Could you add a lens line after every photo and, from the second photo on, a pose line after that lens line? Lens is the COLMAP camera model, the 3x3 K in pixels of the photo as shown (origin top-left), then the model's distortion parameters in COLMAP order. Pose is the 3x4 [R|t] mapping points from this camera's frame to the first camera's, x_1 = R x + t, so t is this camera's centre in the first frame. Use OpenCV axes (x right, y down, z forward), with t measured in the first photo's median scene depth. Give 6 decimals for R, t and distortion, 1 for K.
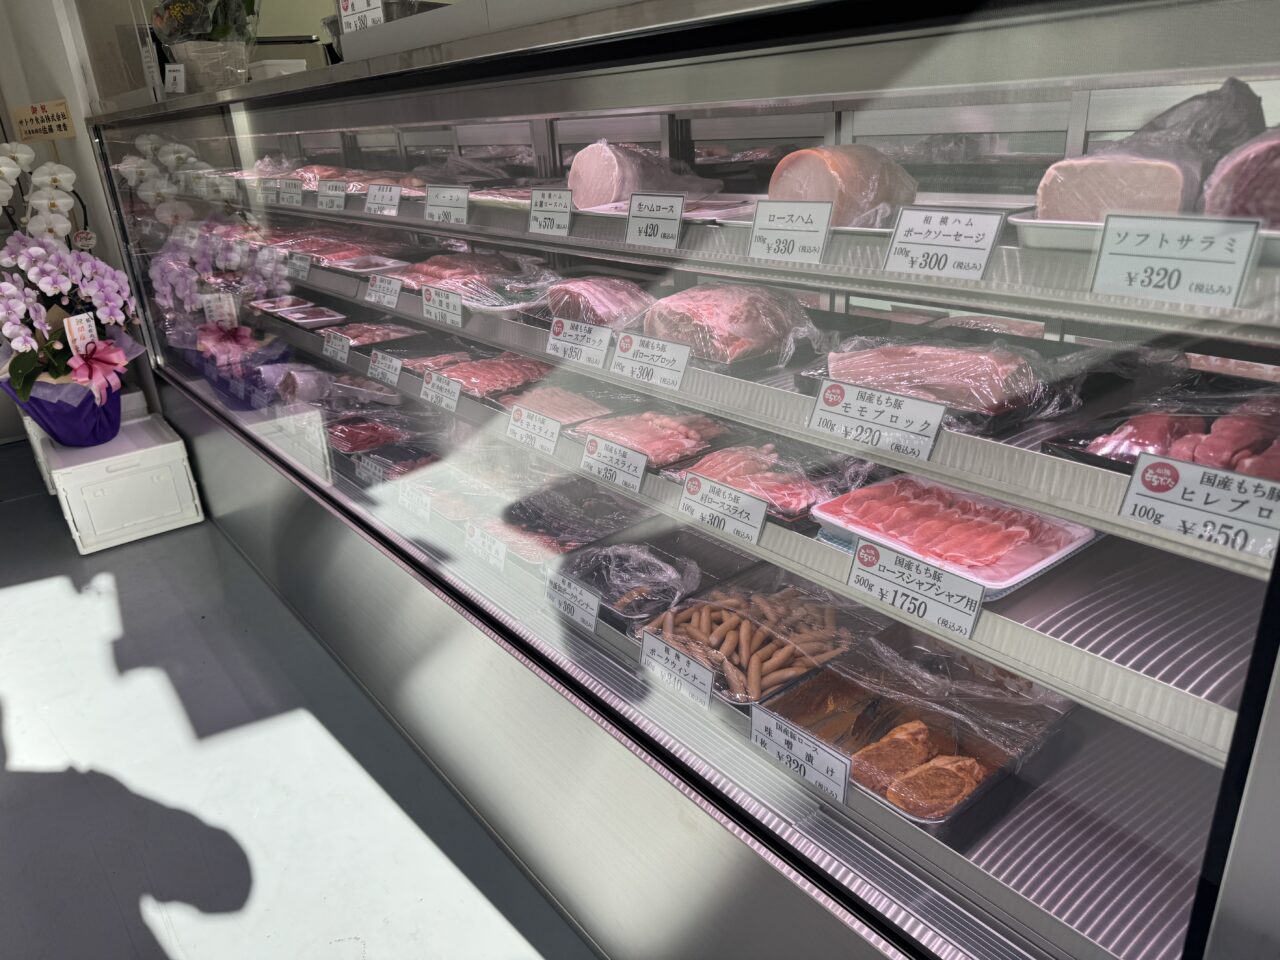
lens RADIAL K [[909.8, 0, 631.9], [0, 909.8, 509.1], [0, 0, 1]] dist [0.029715, -0.042977]
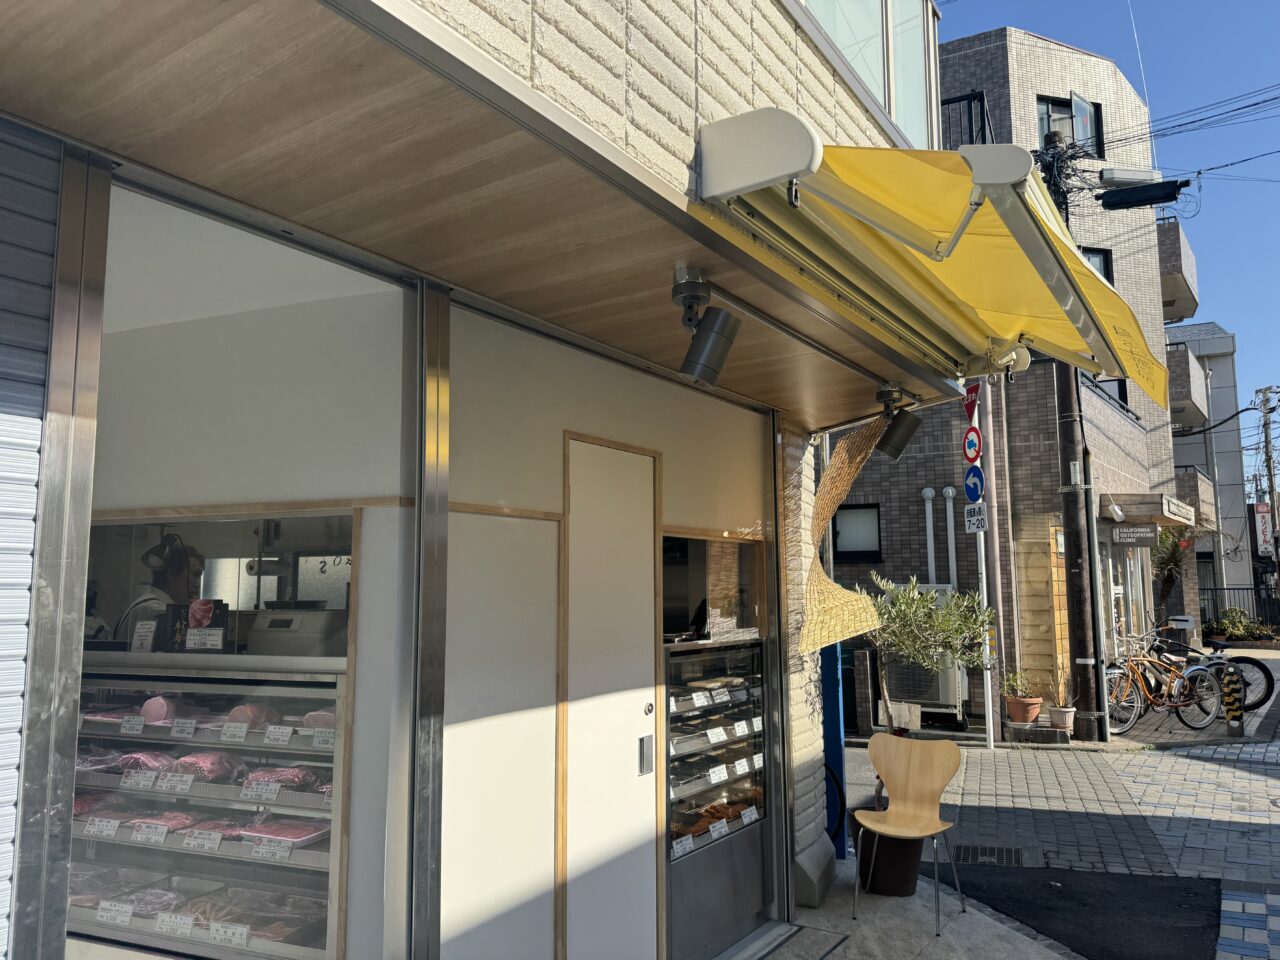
lens RADIAL K [[909.8, 0, 642.5], [0, 909.8, 481.3], [0, 0, 1]] dist [0.029715, -0.042977]
pose [[0.859551, 0.115293, 0.497876, -0.210741], [0.159456, 0.865080, -0.475616, 0.494295], [-0.485538, 0.488205, 0.725196, -1.756283]]
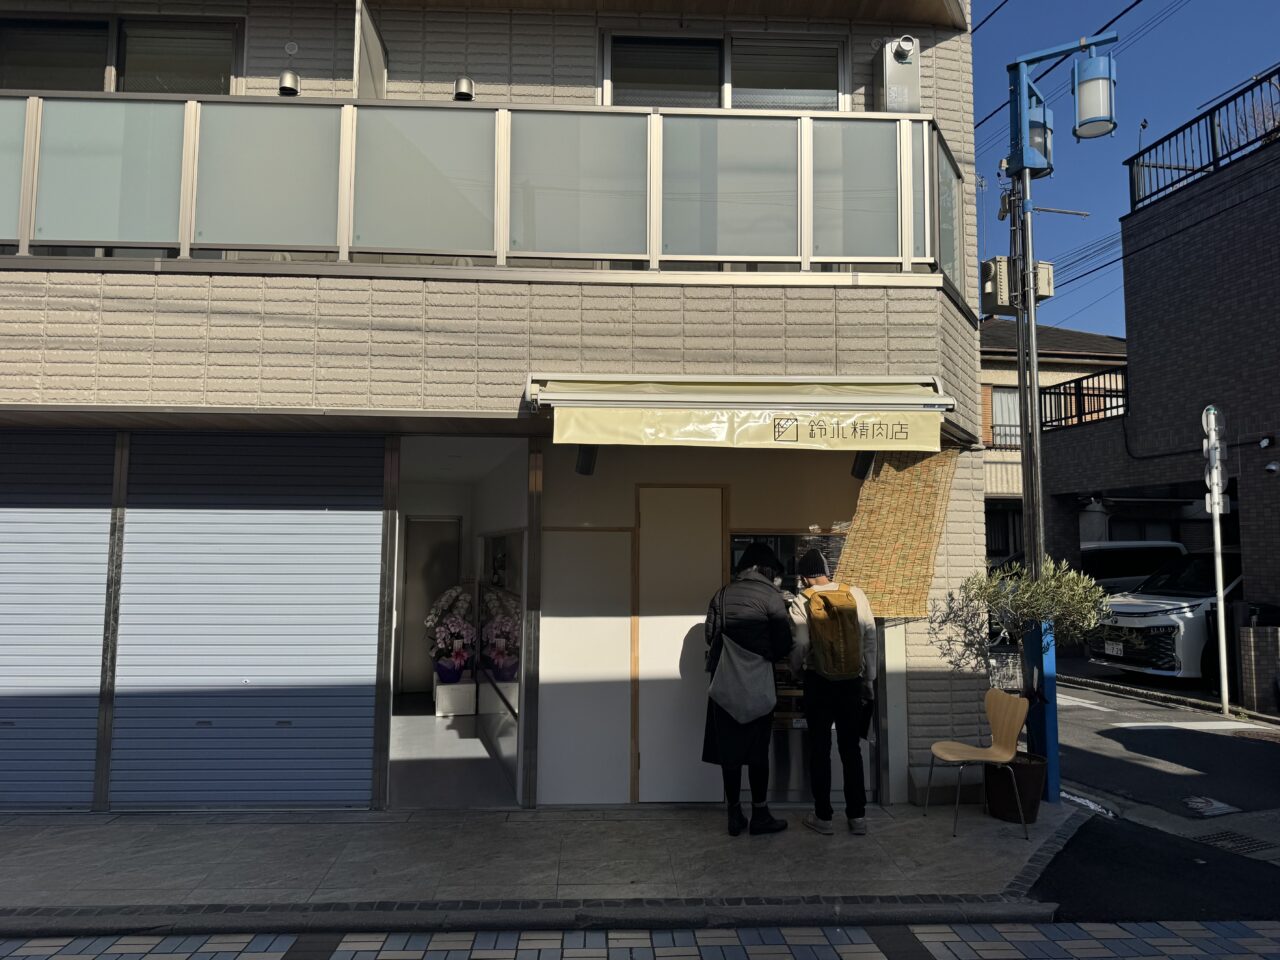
lens RADIAL K [[909.8, 0, 638.4], [0, 909.8, 479.3], [0, 0, 1]] dist [0.029715, -0.042977]
pose [[0.923956, 0.038552, -0.380550, 2.670036], [-0.209100, 0.883993, -0.418130, 1.127646], [0.320284, 0.465907, 0.824832, -3.863452]]
